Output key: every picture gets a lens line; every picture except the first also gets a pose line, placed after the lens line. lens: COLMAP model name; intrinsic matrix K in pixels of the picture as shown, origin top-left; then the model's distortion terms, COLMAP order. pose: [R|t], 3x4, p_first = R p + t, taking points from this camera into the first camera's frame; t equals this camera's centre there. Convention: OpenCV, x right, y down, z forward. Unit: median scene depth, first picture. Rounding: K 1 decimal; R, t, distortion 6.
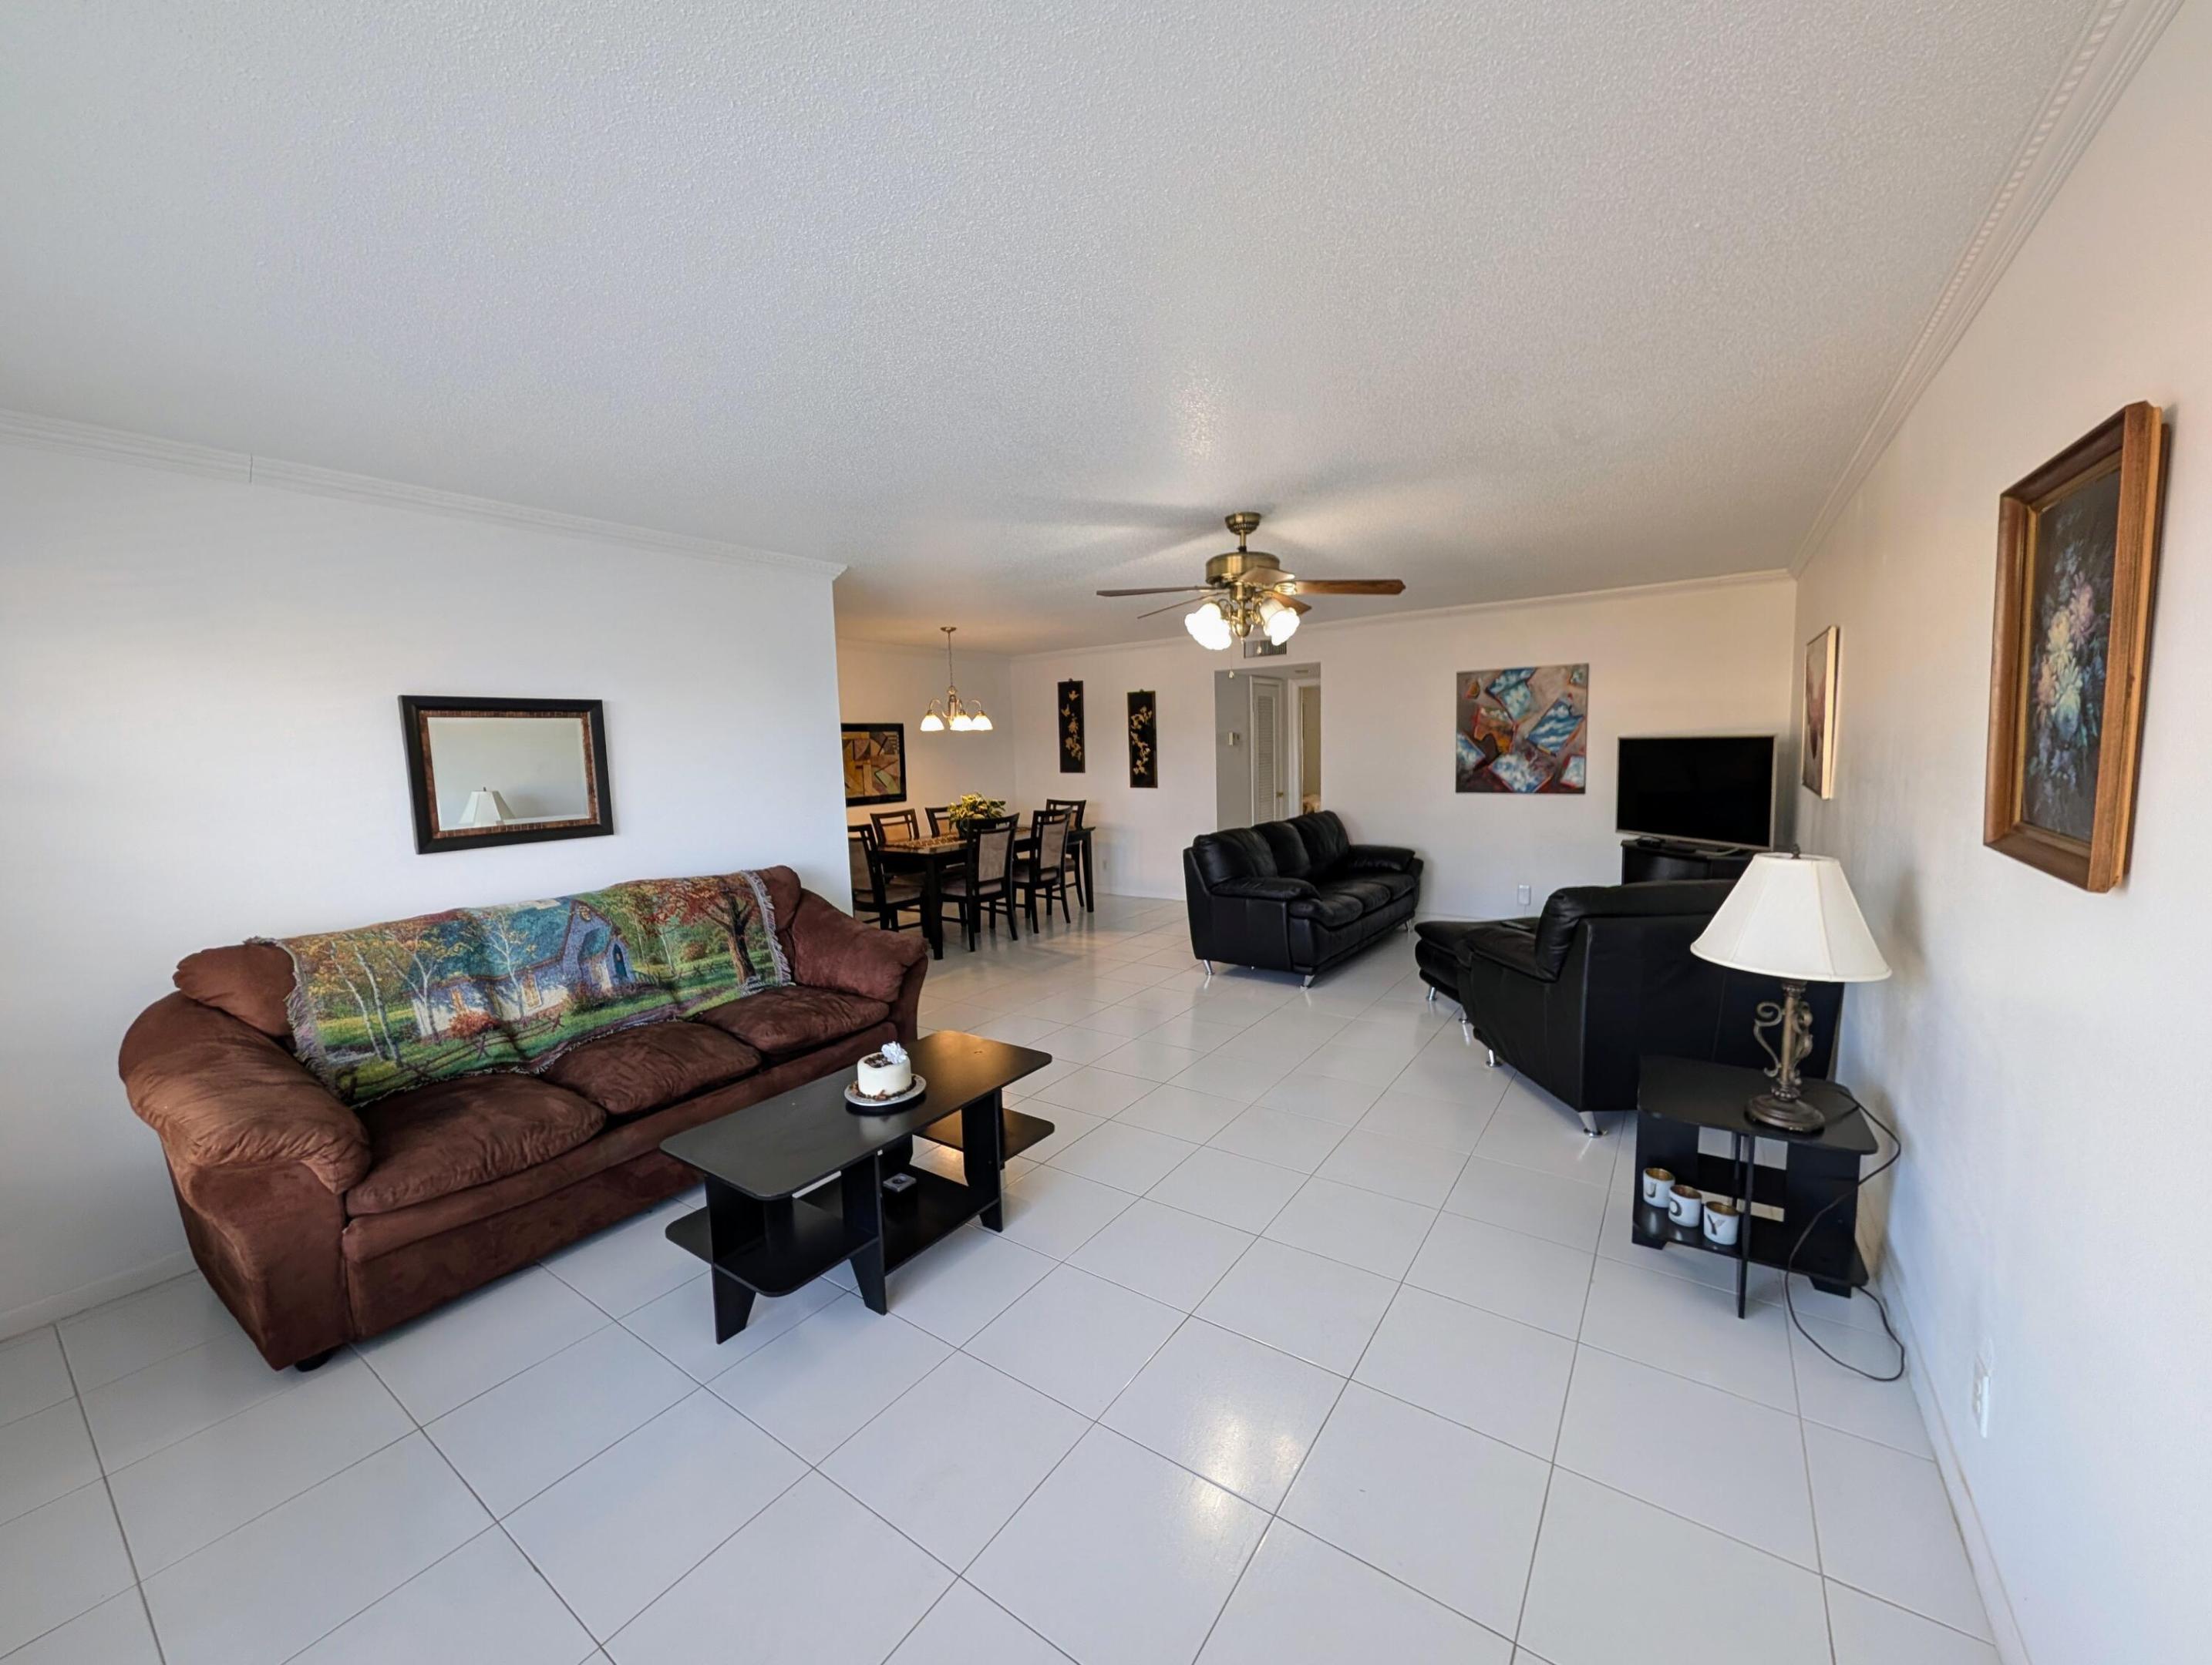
lens RADIAL K [[851.4, 0, 1105.5], [0, 851.4, 826.9], [0, 0, 1]] dist [-0.000457, -0.000034]
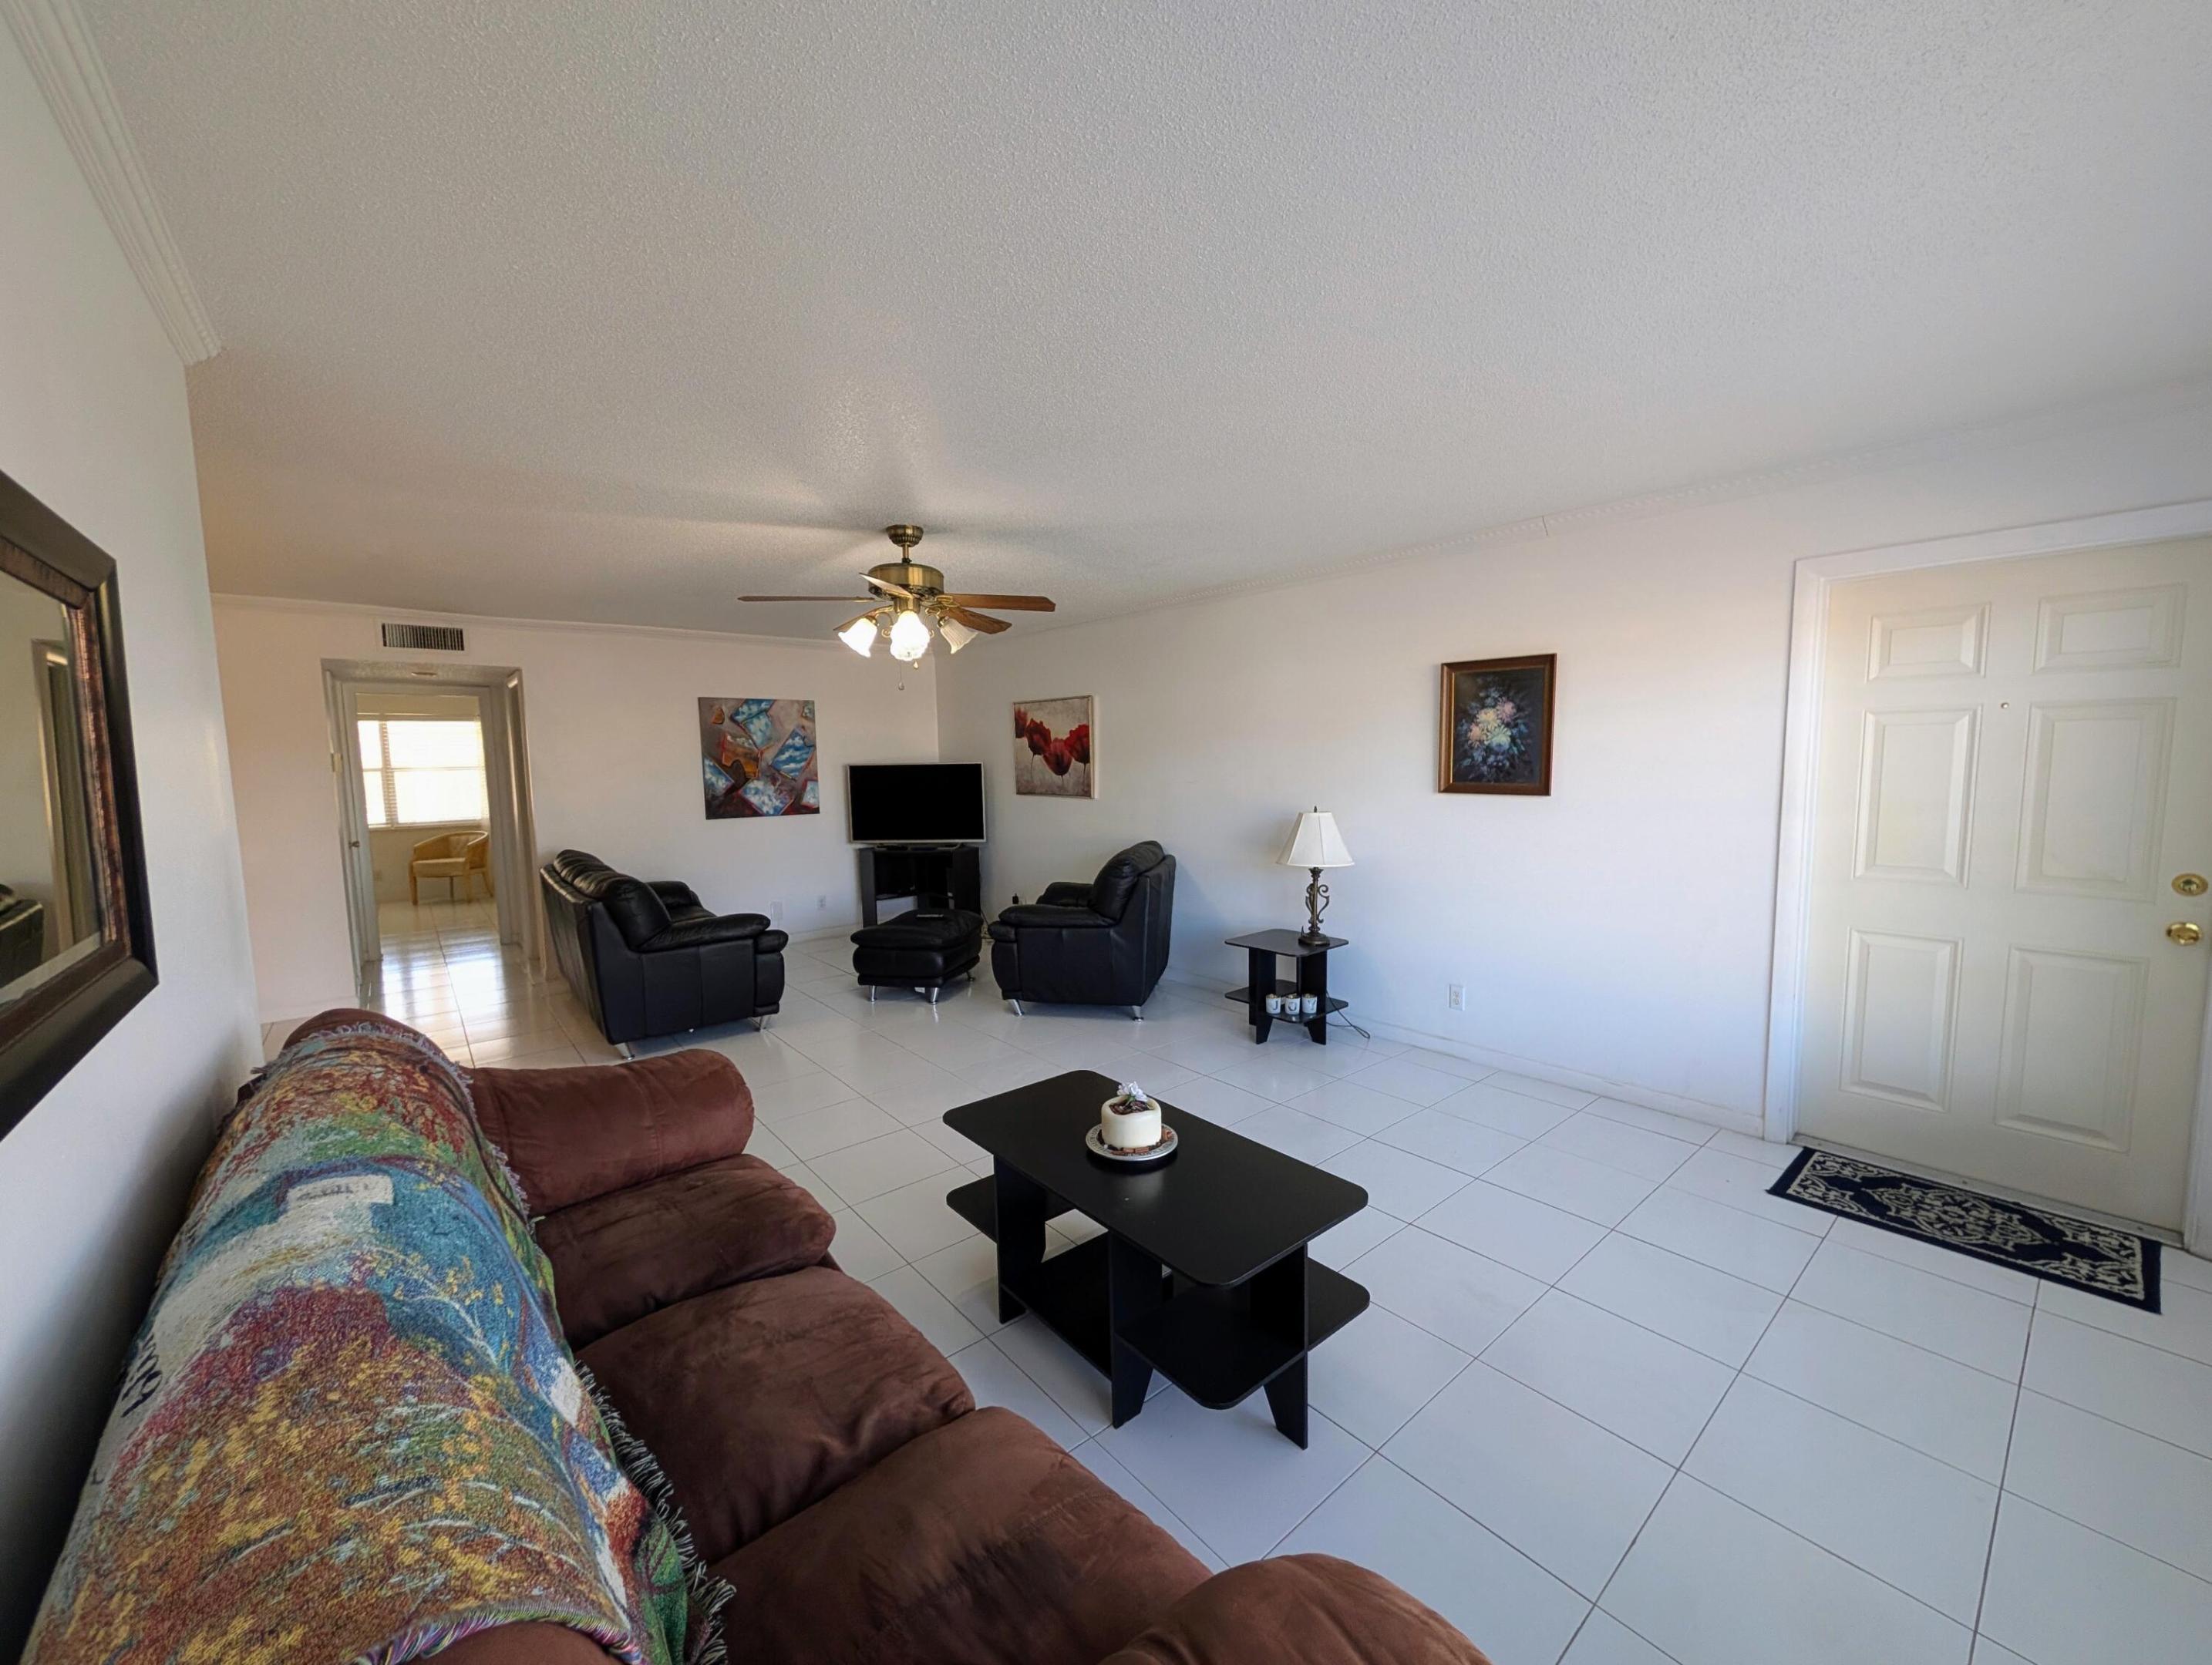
lens RADIAL K [[851.4, 0, 1104.6], [0, 851.4, 843.3], [0, 0, 1]] dist [-0.000457, -0.000034]
pose [[0.264901, -0.072478, 0.961548, -0.436042], [0.099512, 0.993902, 0.047501, -0.014275], [-0.959127, 0.083102, 0.270498, 0.309868]]
